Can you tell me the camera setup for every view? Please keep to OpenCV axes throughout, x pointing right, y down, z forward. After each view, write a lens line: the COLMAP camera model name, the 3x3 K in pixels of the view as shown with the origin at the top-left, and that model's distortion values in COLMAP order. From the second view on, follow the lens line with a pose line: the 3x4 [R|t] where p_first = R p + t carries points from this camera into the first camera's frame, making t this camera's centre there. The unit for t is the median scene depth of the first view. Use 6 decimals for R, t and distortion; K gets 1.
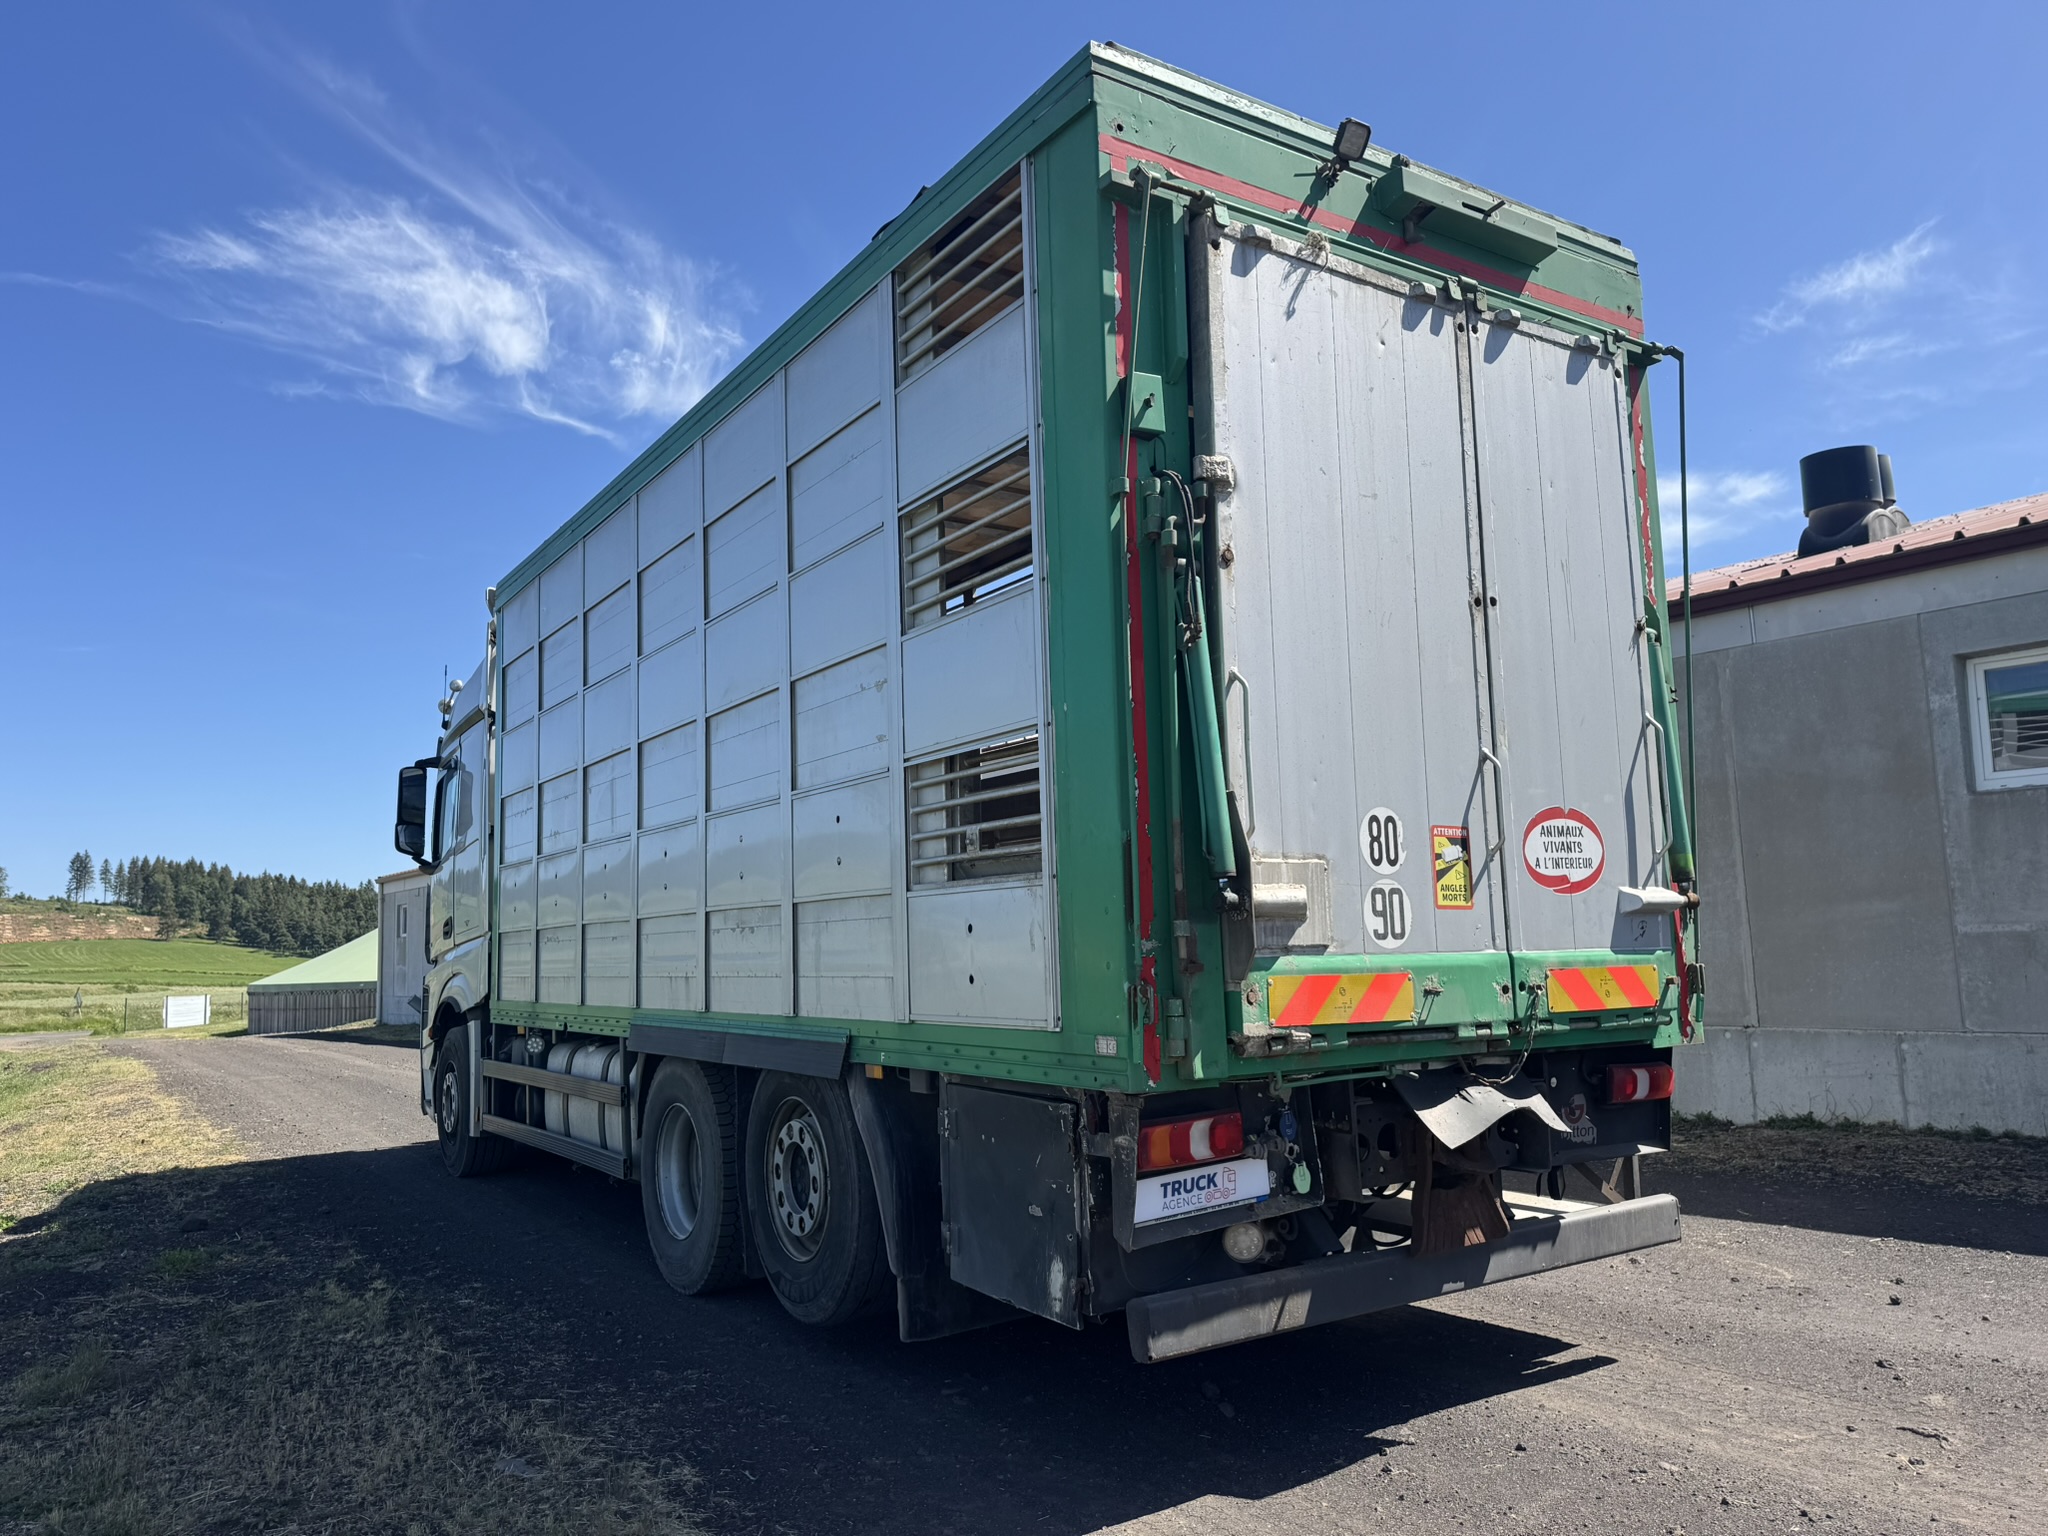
lens RADIAL K [[1453.4, 0, 1018.9], [0, 1453.4, 761.1], [0, 0, 1]] dist [0.030081, -0.046692]
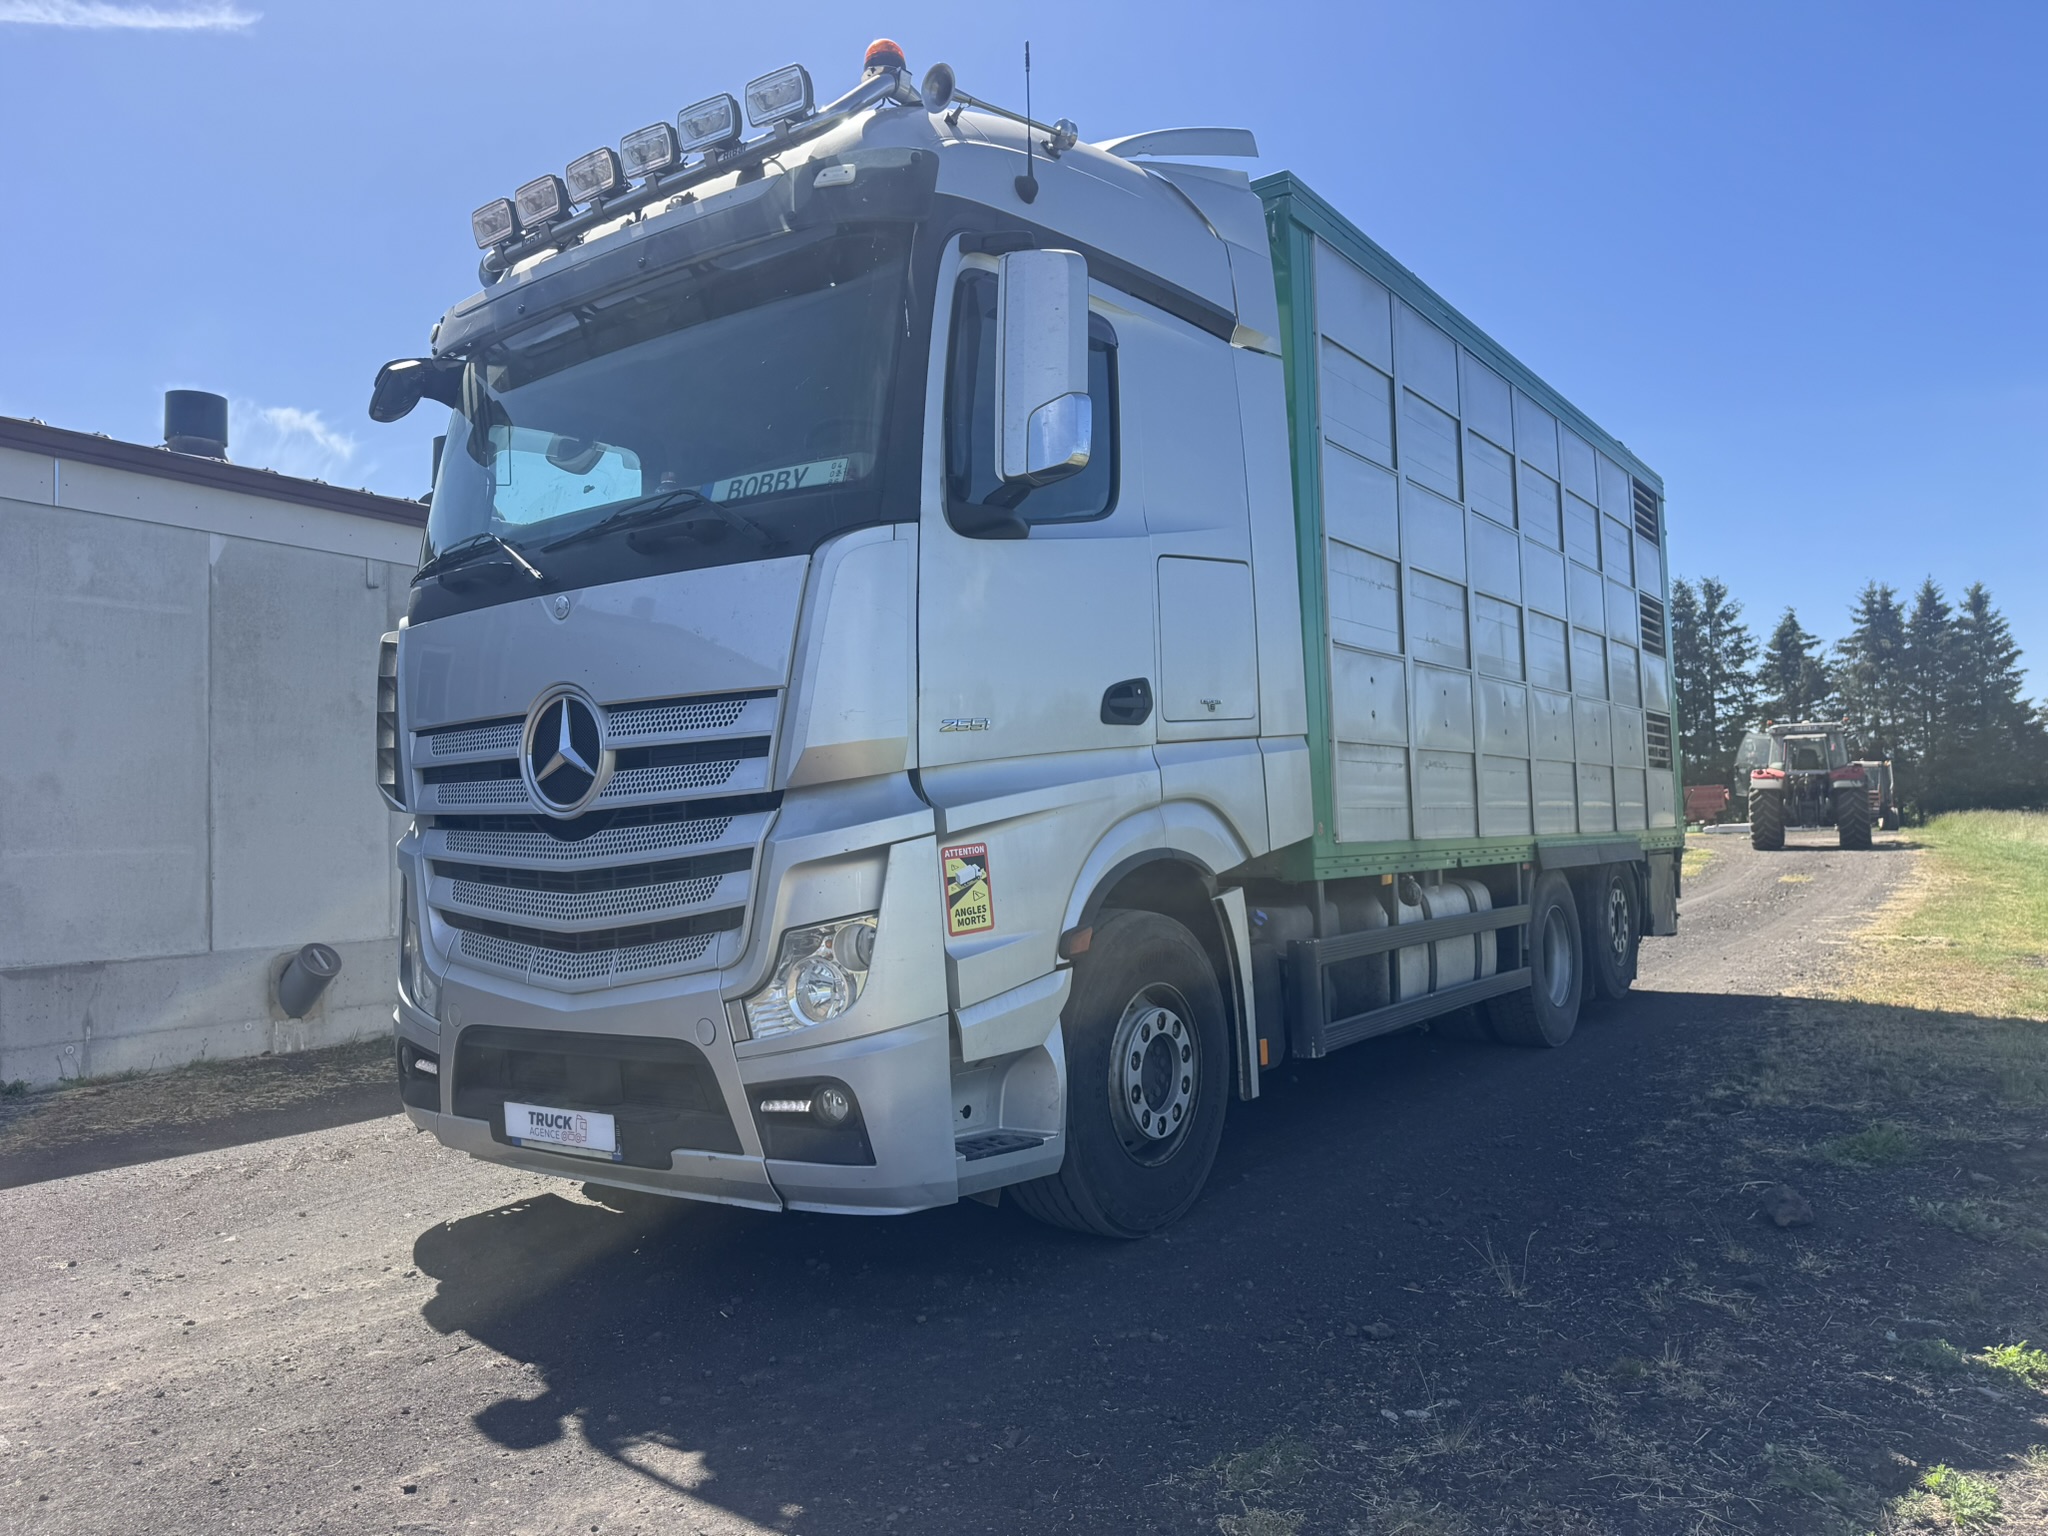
lens RADIAL K [[1453.4, 0, 1026.3], [0, 1453.4, 779.0], [0, 0, 1]] dist [0.030081, -0.046692]
pose [[-0.360924, 0.077575, 0.929363, -1.769828], [-0.085296, 0.989612, -0.115729, 0.436178], [-0.928687, -0.121041, -0.350557, 2.652219]]
